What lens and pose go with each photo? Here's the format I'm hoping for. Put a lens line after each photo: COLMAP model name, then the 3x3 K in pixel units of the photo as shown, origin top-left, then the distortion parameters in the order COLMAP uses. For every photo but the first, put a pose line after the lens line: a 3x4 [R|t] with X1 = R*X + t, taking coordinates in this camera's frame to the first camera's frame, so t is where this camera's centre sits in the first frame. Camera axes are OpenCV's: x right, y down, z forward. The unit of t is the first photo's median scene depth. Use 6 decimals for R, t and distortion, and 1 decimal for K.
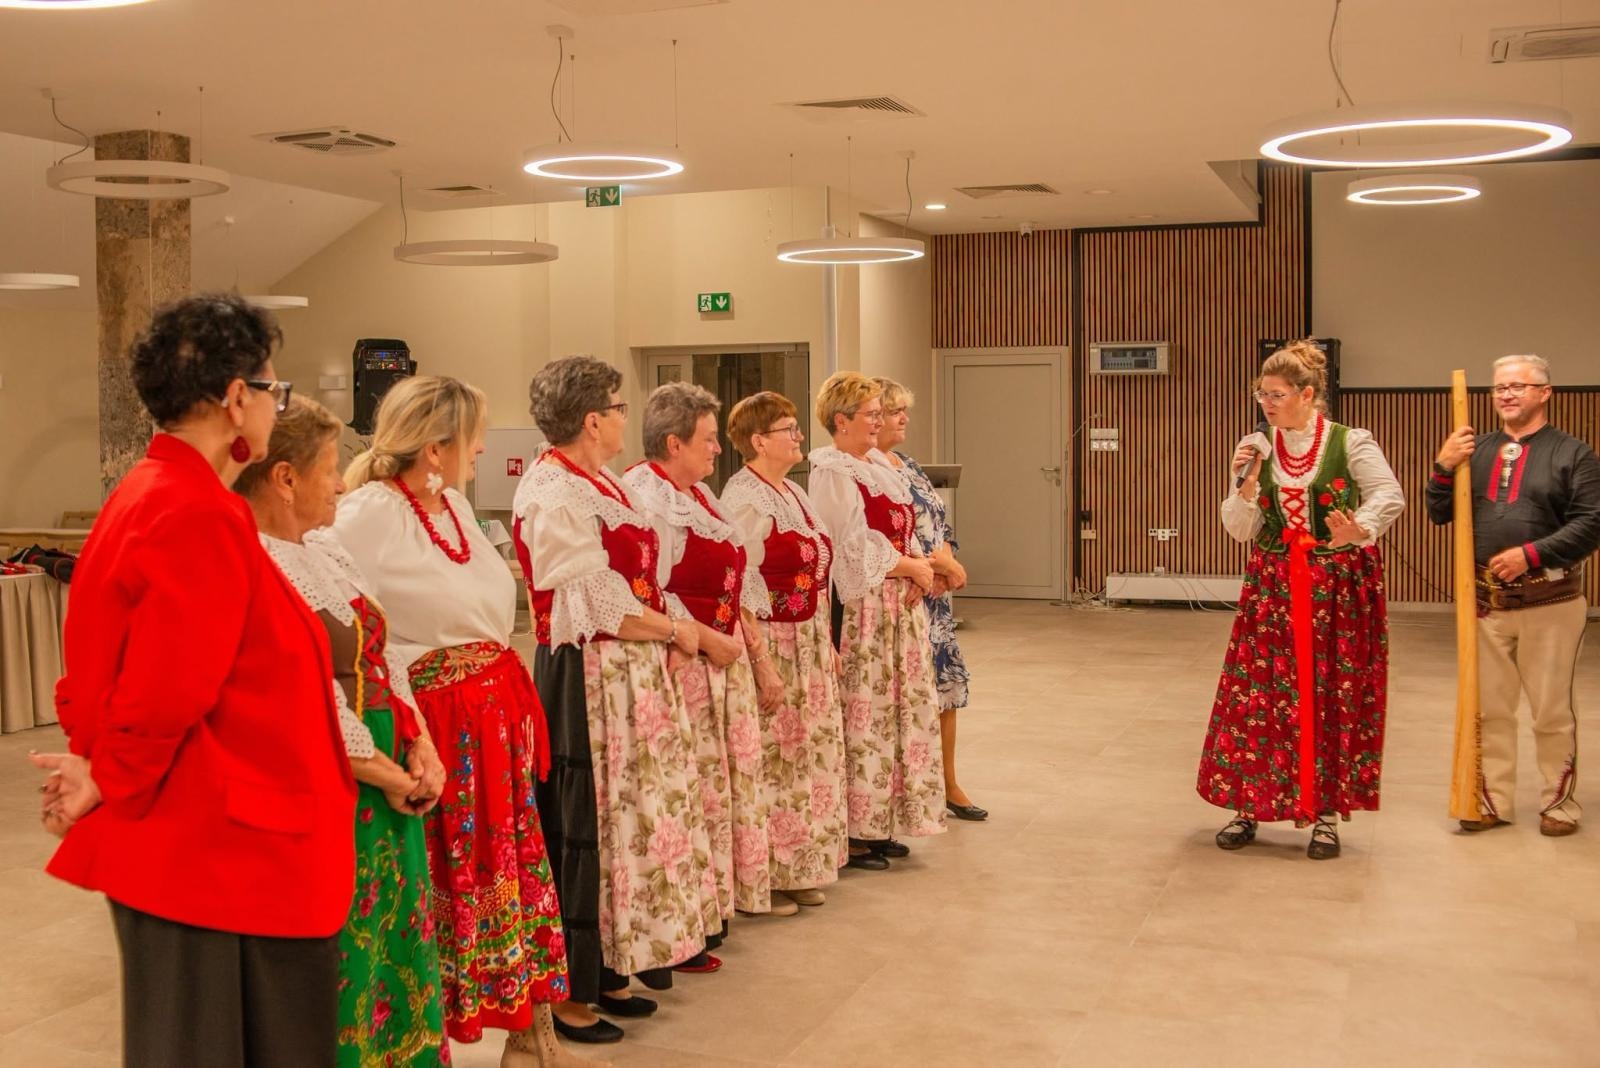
lens RADIAL K [[2074.5, 0, 751.7], [0, 2074.5, 498.3], [0, 0, 1]] dist [-0.077422, 0.000000]
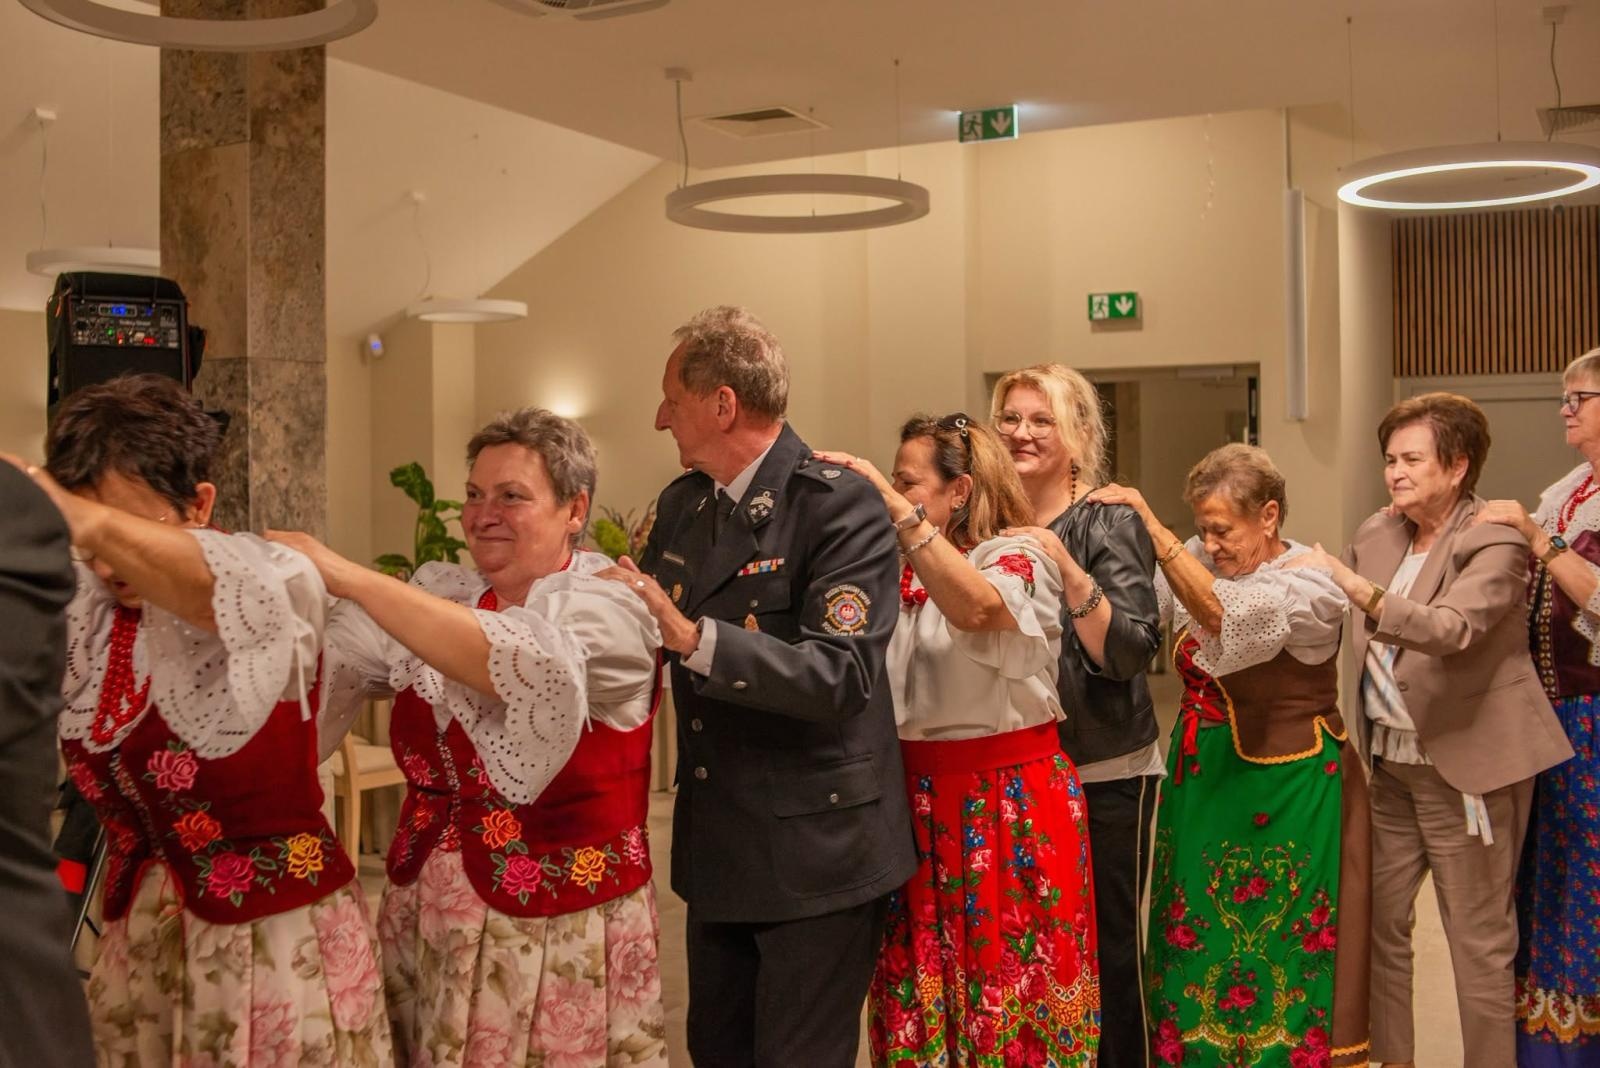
lens RADIAL K [[1821.0, 0, 724.6], [0, 1821.0, 485.3], [0, 0, 1]] dist [-0.095040, 0.000000]
pose [[0.994598, -0.002450, -0.103769, -0.084007], [-0.001706, 0.999200, -0.039946, -0.010839], [0.103784, 0.039908, 0.993799, 0.392679]]
